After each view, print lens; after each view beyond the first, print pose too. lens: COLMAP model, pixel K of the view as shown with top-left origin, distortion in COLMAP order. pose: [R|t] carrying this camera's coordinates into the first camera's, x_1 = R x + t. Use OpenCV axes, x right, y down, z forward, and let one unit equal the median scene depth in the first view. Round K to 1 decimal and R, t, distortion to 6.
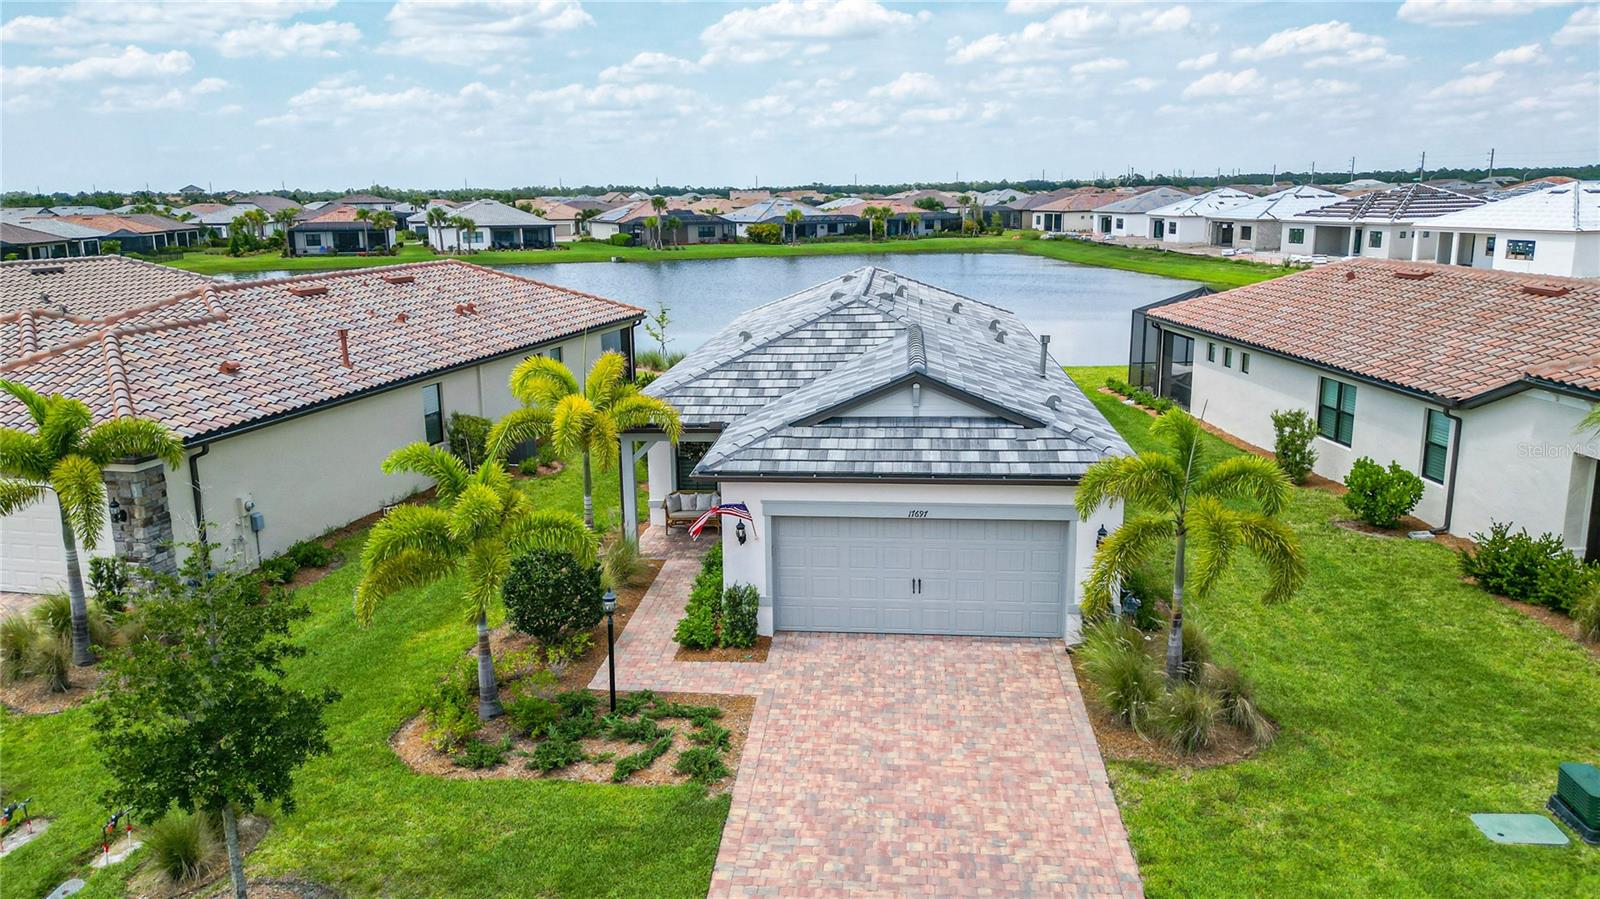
lens RADIAL K [[1172.3, 0, 800.0], [0, 1172.3, 449.5], [0, 0, 1]] dist [0.062269, -0.079408]
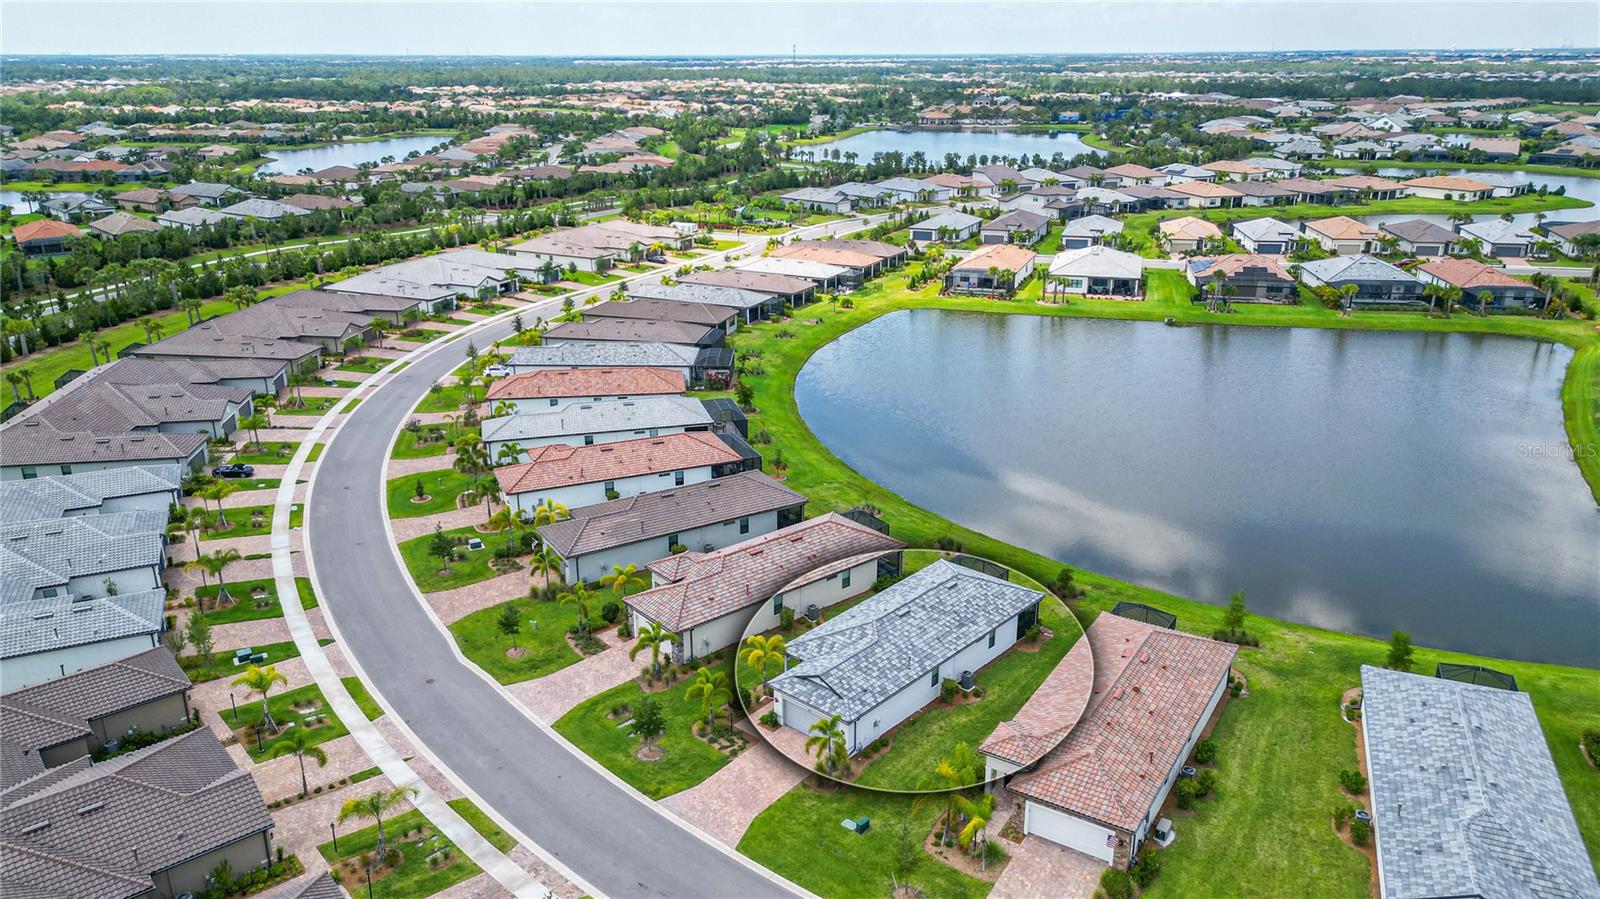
lens RADIAL K [[1154.7, 0, 800.0], [0, 1154.7, 449.5], [0, 0, 1]] dist [0.062725, -0.077483]
pose [[0.802897, 0.206064, -0.559370, 0.231064], [-0.134652, 0.976794, 0.166564, -0.161813], [0.580711, -0.058413, 0.812011, -0.241062]]
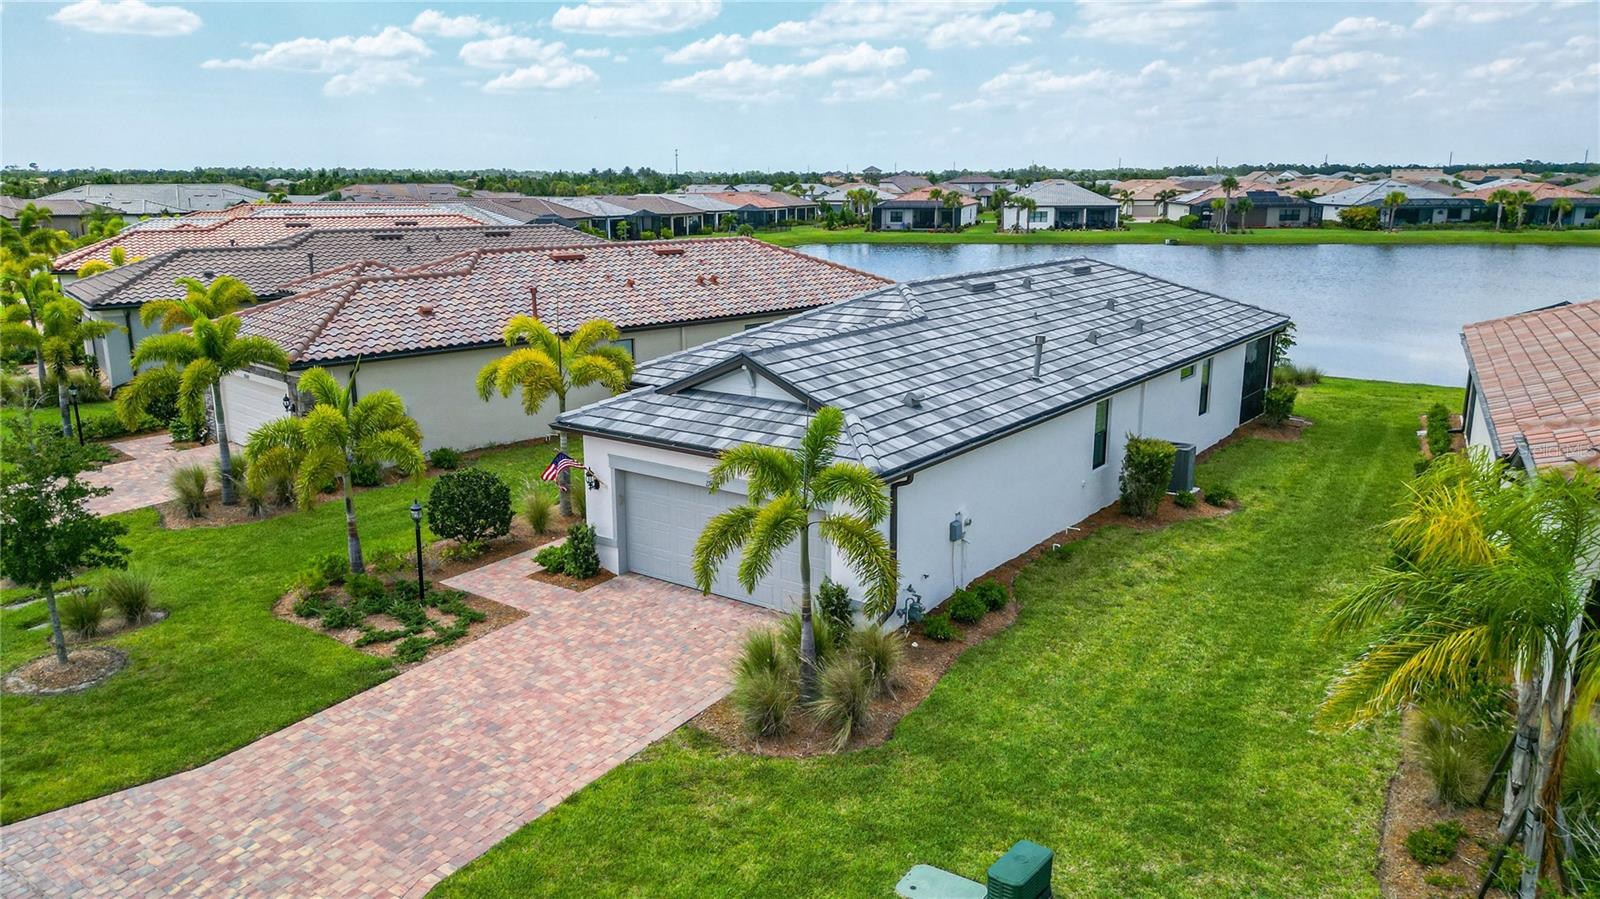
lens RADIAL K [[1154.7, 0, 800.0], [0, 1154.7, 449.5], [0, 0, 1]] dist [0.062725, -0.077483]
pose [[0.856482, 0.125235, -0.500754, 0.075826], [-0.115067, 0.992033, 0.051290, -0.004435], [0.503187, 0.013691, 0.864069, 0.013067]]
